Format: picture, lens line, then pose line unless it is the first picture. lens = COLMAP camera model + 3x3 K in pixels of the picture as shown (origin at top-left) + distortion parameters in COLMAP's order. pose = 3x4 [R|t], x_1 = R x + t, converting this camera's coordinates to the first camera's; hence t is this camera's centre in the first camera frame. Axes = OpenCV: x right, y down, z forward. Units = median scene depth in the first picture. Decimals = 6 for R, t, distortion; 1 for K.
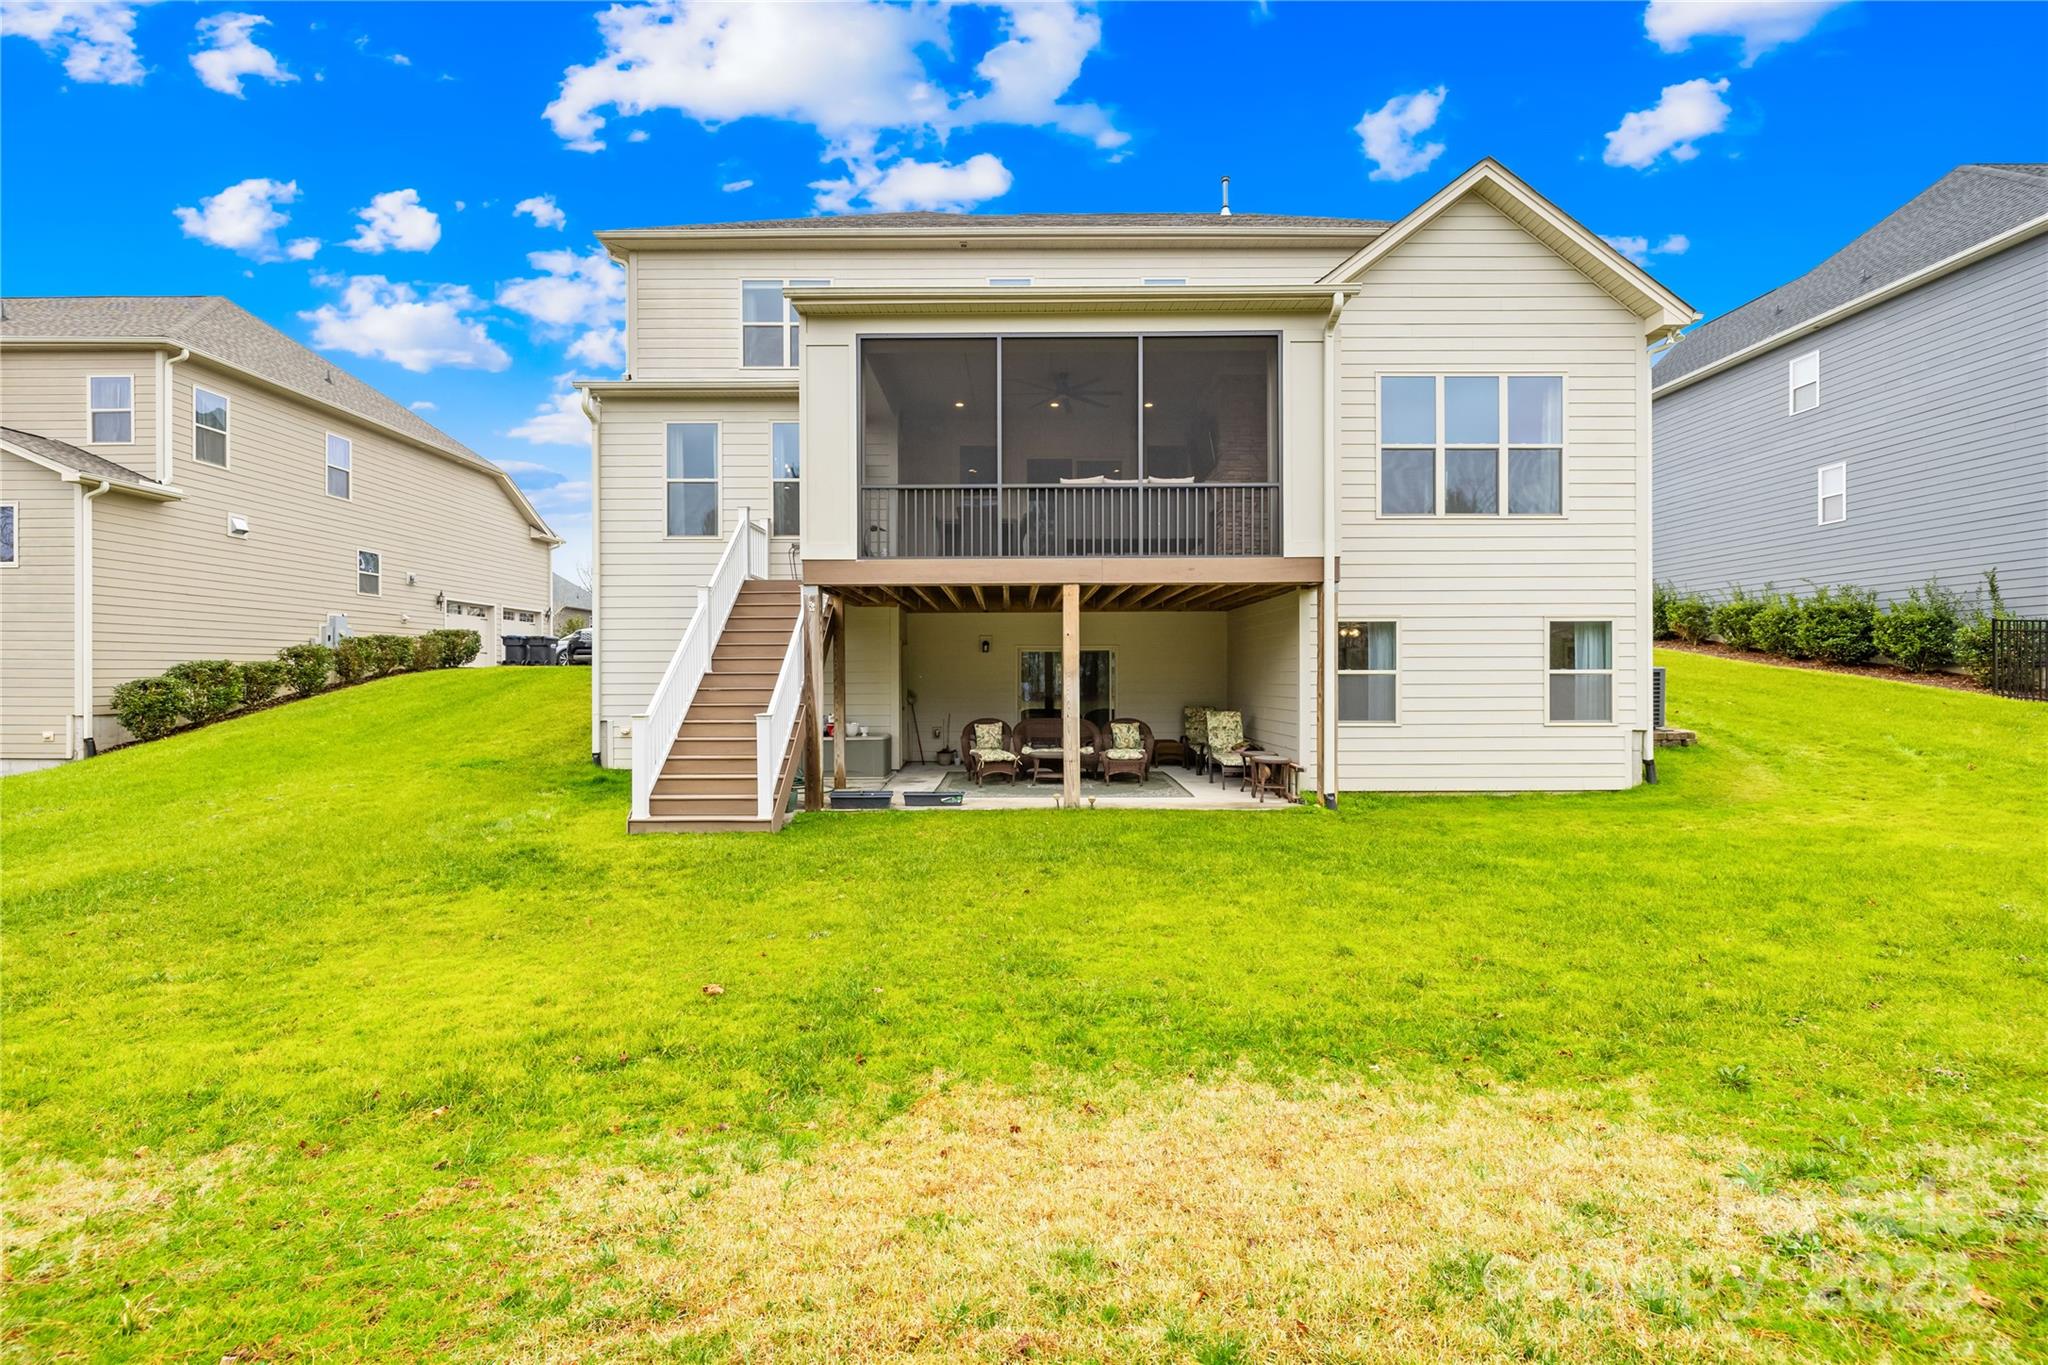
lens RADIAL K [[865.7, 0, 1024.0], [0, 865.7, 682.5], [0, 0, 1]] dist [0.001211, 0.000144]
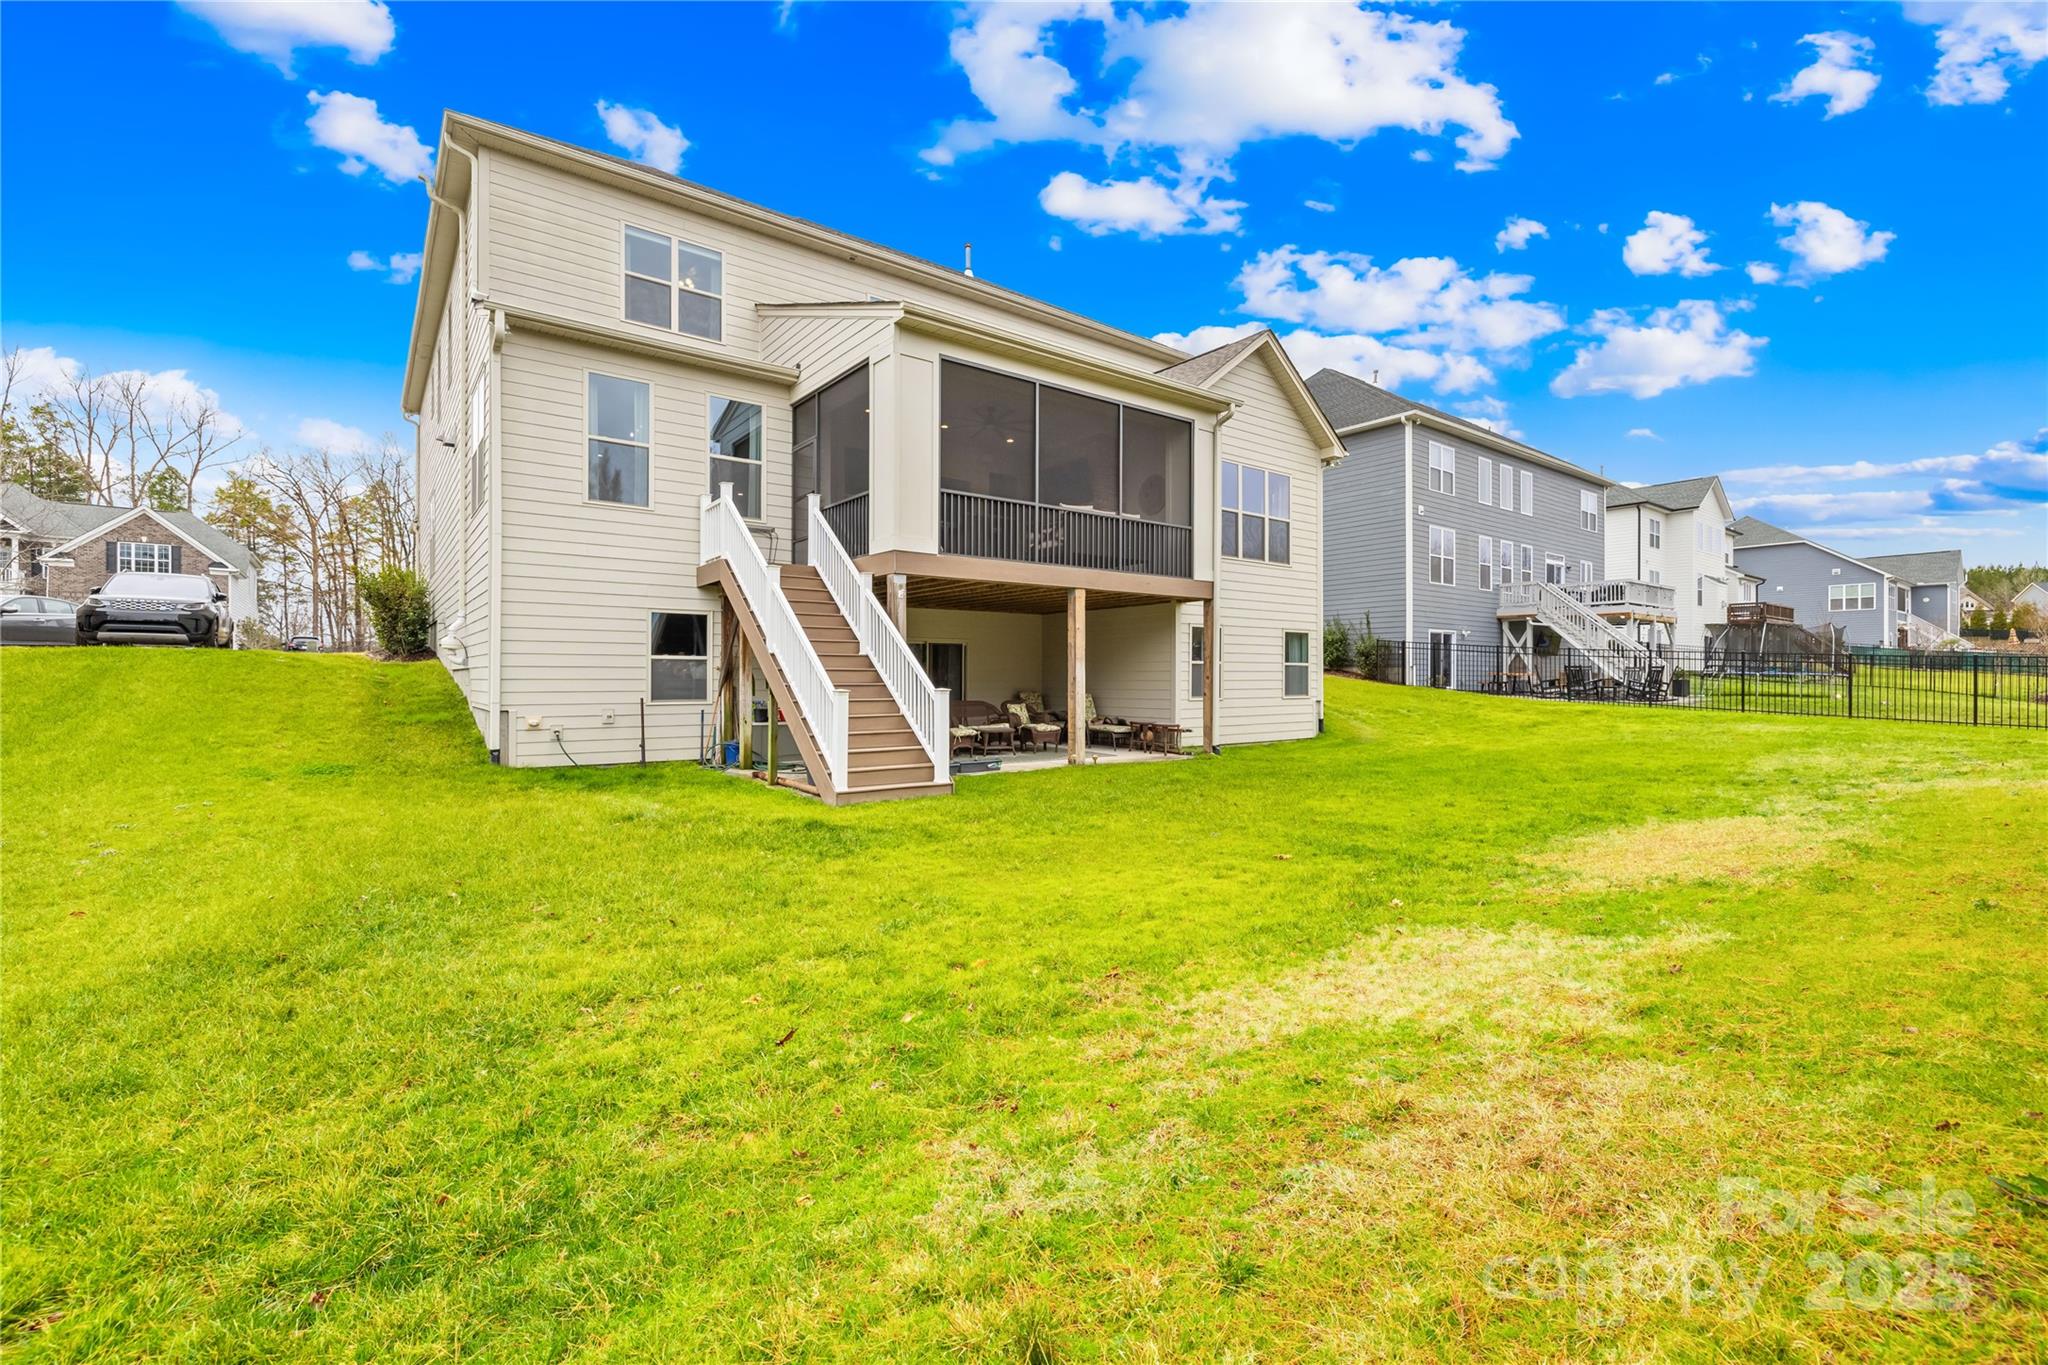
lens RADIAL K [[865.7, 0, 1024.0], [0, 865.7, 682.5], [0, 0, 1]] dist [0.001211, 0.000144]
pose [[0.796947, 0.000449, 0.604050, -0.713542], [0.001200, 0.999997, -0.002327, 0.023975], [-0.604049, 0.002579, 0.796943, 0.036766]]
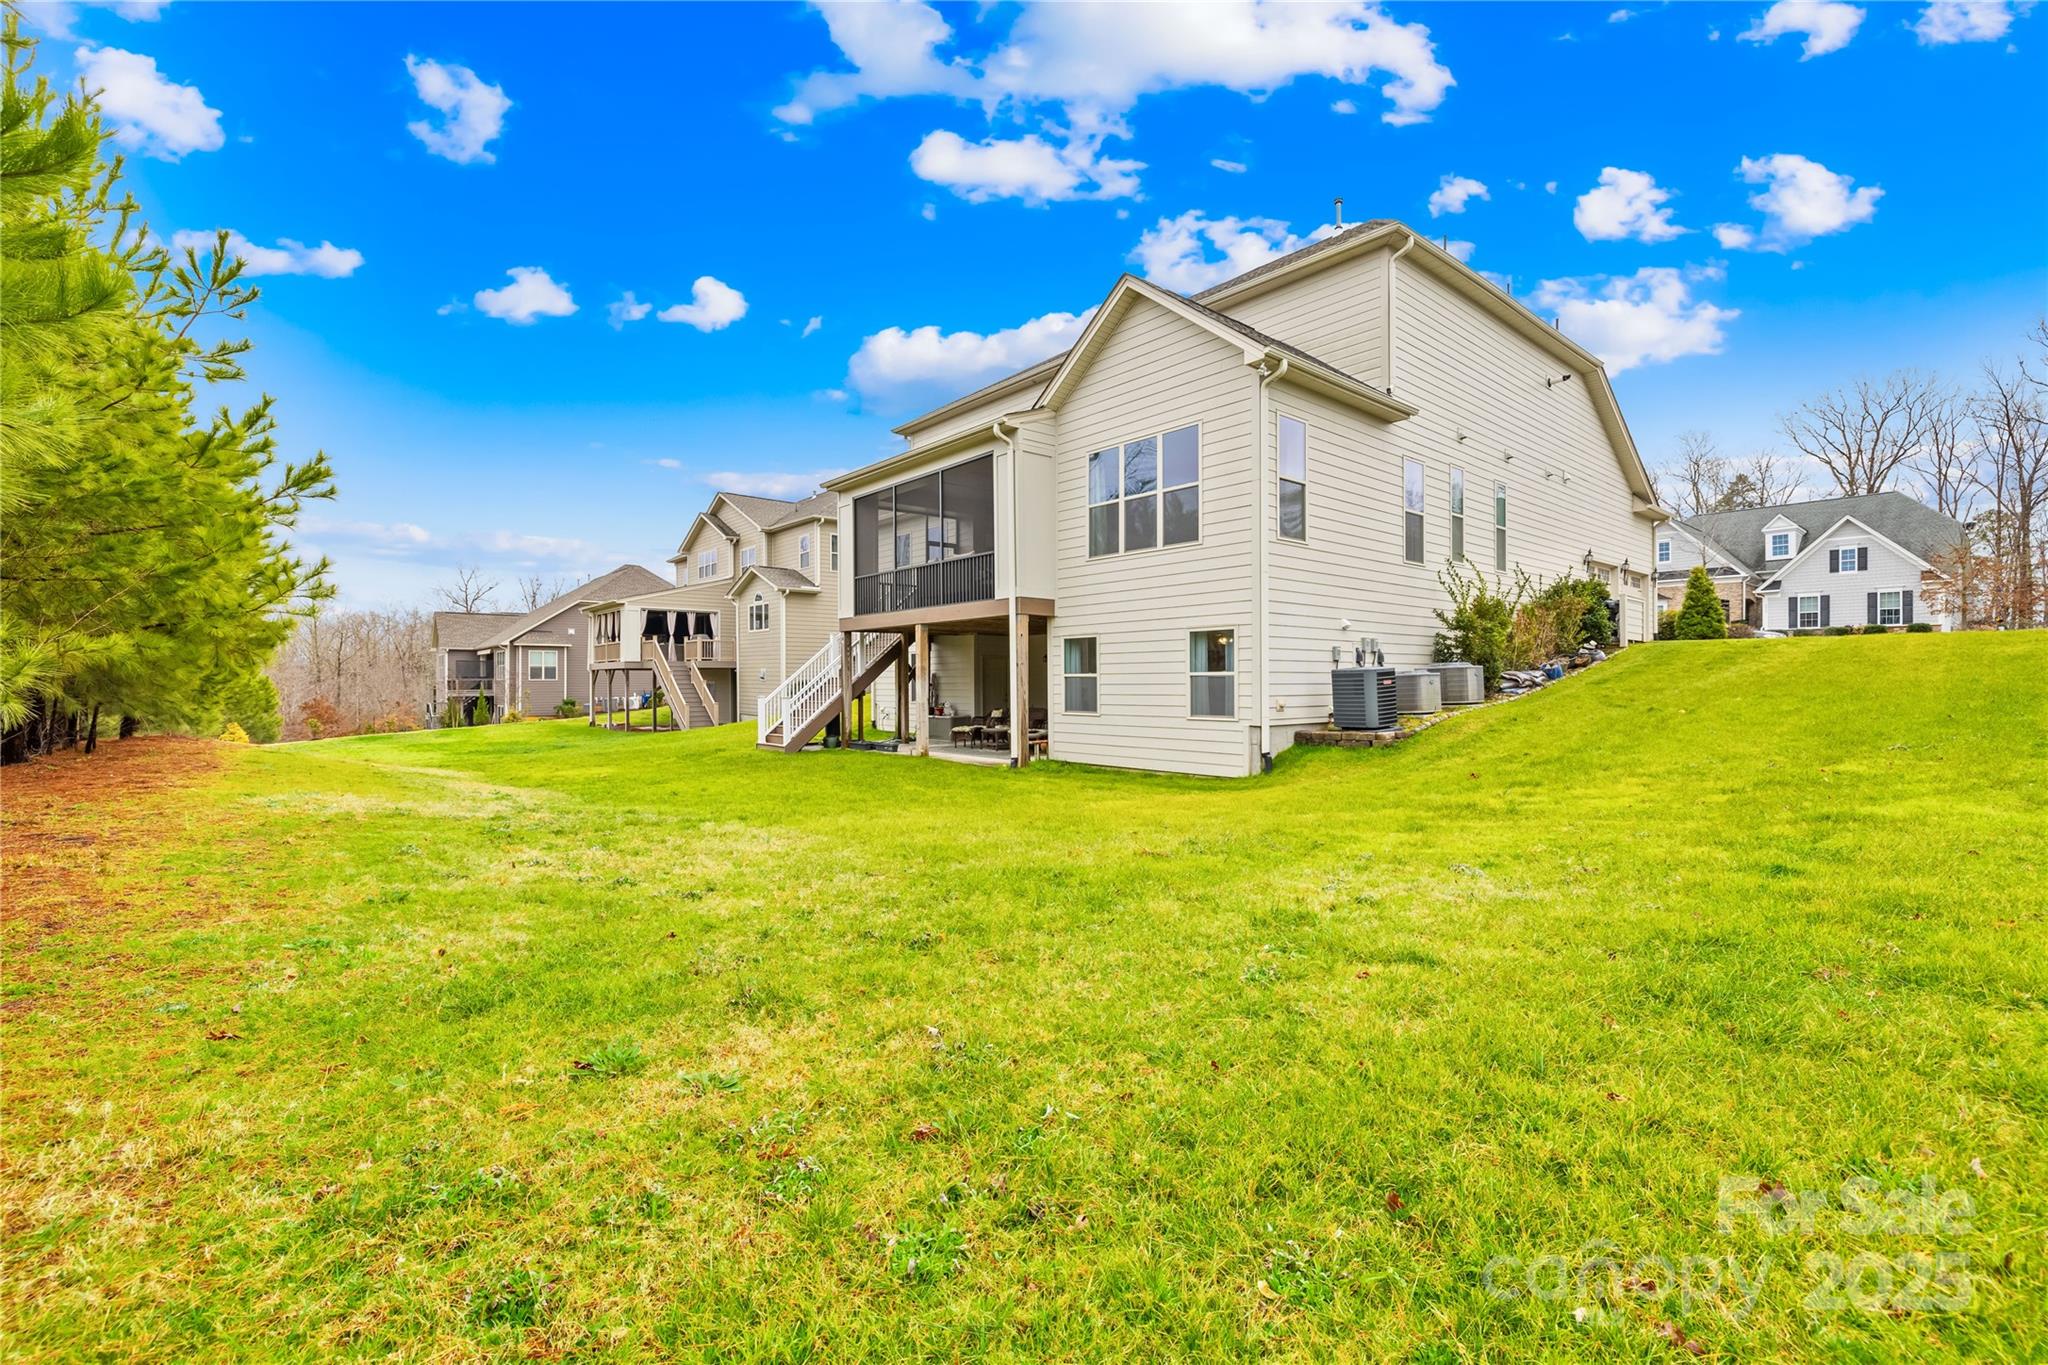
lens RADIAL K [[884.2, 0, 1024.0], [0, 884.2, 682.5], [0, 0, 1]] dist [0.000606, 0.000034]
pose [[0.644831, 0.000880, -0.764324, 1.397967], [-0.000549, 1.000000, 0.000688, -0.000849], [0.764325, -0.000024, 0.644832, 0.037105]]
